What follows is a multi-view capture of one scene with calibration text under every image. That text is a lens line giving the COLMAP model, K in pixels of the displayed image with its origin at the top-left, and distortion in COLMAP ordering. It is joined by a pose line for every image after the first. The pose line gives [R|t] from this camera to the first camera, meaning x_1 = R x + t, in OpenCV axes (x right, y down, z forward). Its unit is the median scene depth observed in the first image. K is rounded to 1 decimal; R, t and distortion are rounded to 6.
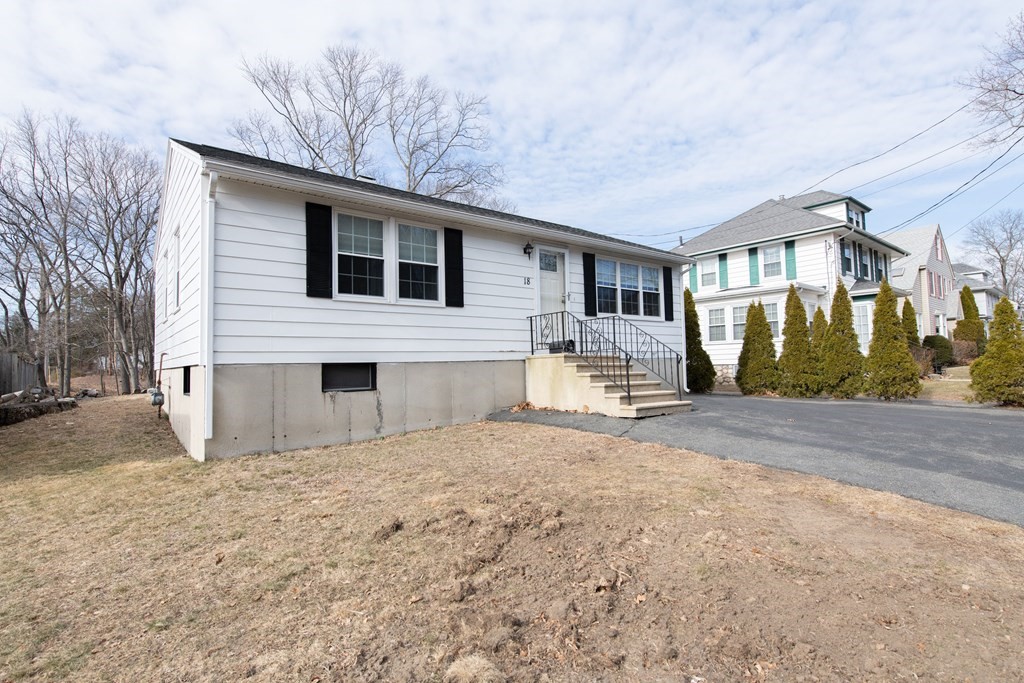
lens RADIAL K [[508.0, 0, 512.0], [0, 508.0, 341.5], [0, 0, 1]] dist [0.023104, 0.000000]
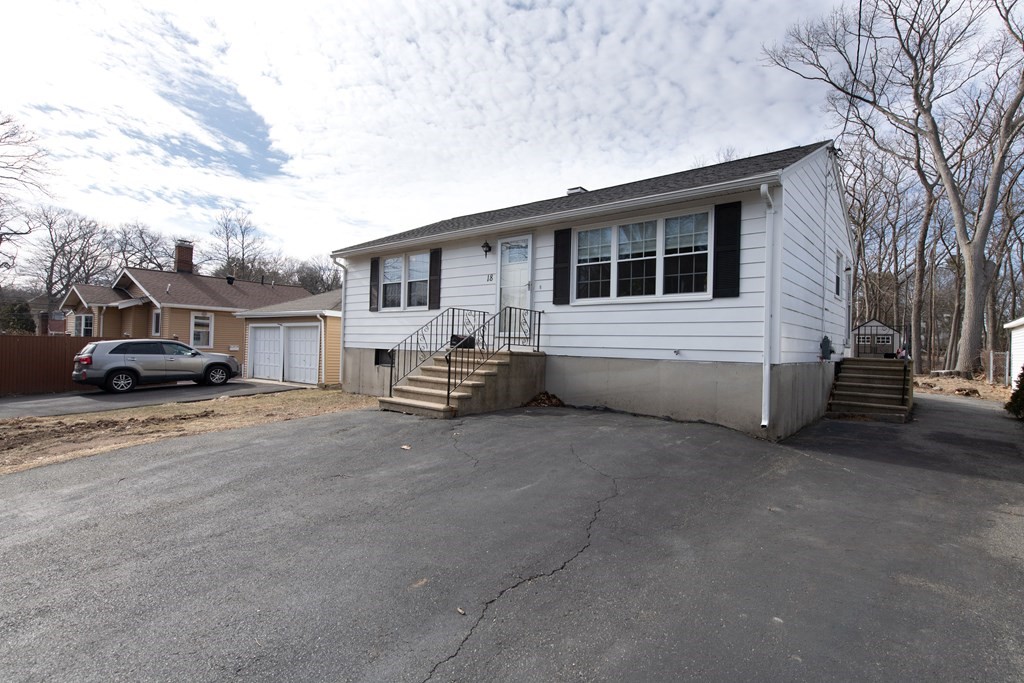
lens RADIAL K [[508.0, 0, 512.0], [0, 508.0, 341.5], [0, 0, 1]] dist [0.023104, 0.000000]
pose [[0.179965, -0.003884, -0.983665, 0.871317], [-0.008331, 0.999950, -0.005473, 0.014152], [0.983638, 0.009180, 0.179923, 0.702277]]
